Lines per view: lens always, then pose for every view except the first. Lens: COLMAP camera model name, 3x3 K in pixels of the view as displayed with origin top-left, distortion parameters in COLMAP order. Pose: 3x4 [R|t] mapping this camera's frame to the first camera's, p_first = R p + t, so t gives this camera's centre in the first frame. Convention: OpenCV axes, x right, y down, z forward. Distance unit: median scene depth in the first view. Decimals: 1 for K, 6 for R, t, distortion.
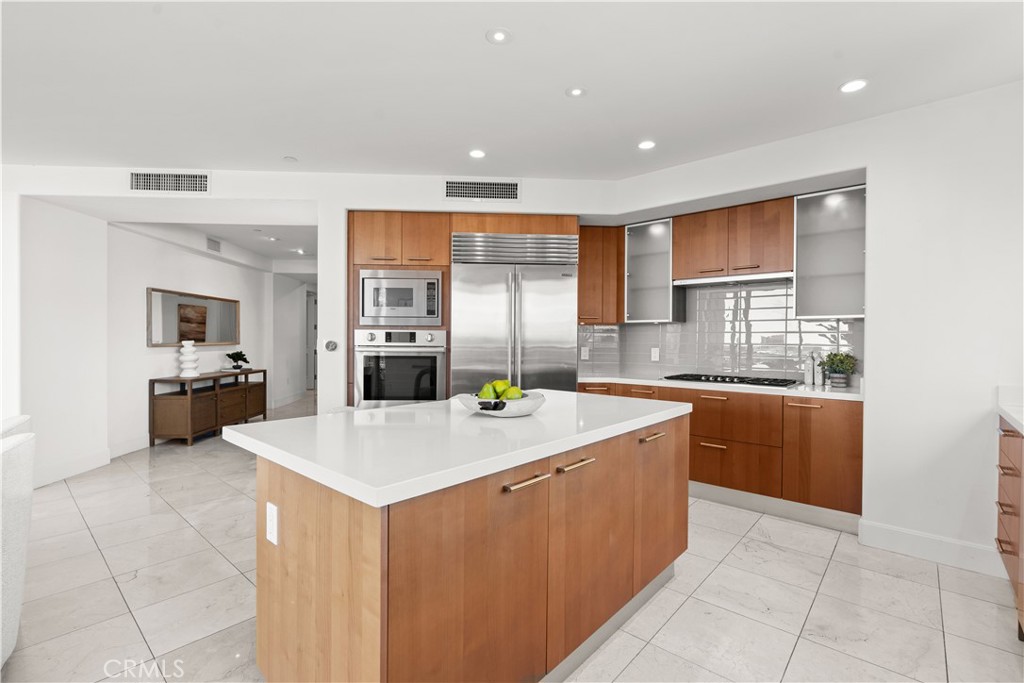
lens RADIAL K [[464.0, 0, 512.0], [0, 464.0, 341.5], [0, 0, 1]] dist [-0.003427, 0.000131]
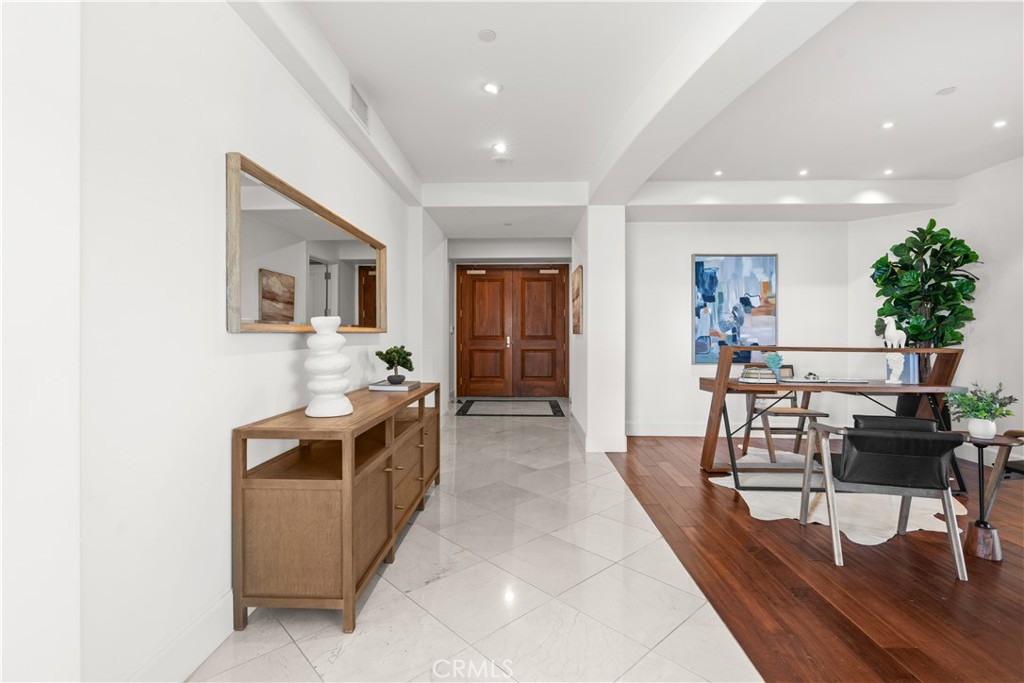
lens RADIAL K [[475.5, 0, 512.0], [0, 475.5, 341.5], [0, 0, 1]] dist [-0.001223, 0.000444]
pose [[0.995702, 0.001431, -0.092600, -0.434872], [-0.000743, 0.999972, 0.007461, 0.012778], [0.092608, -0.007360, 0.995675, 0.535017]]
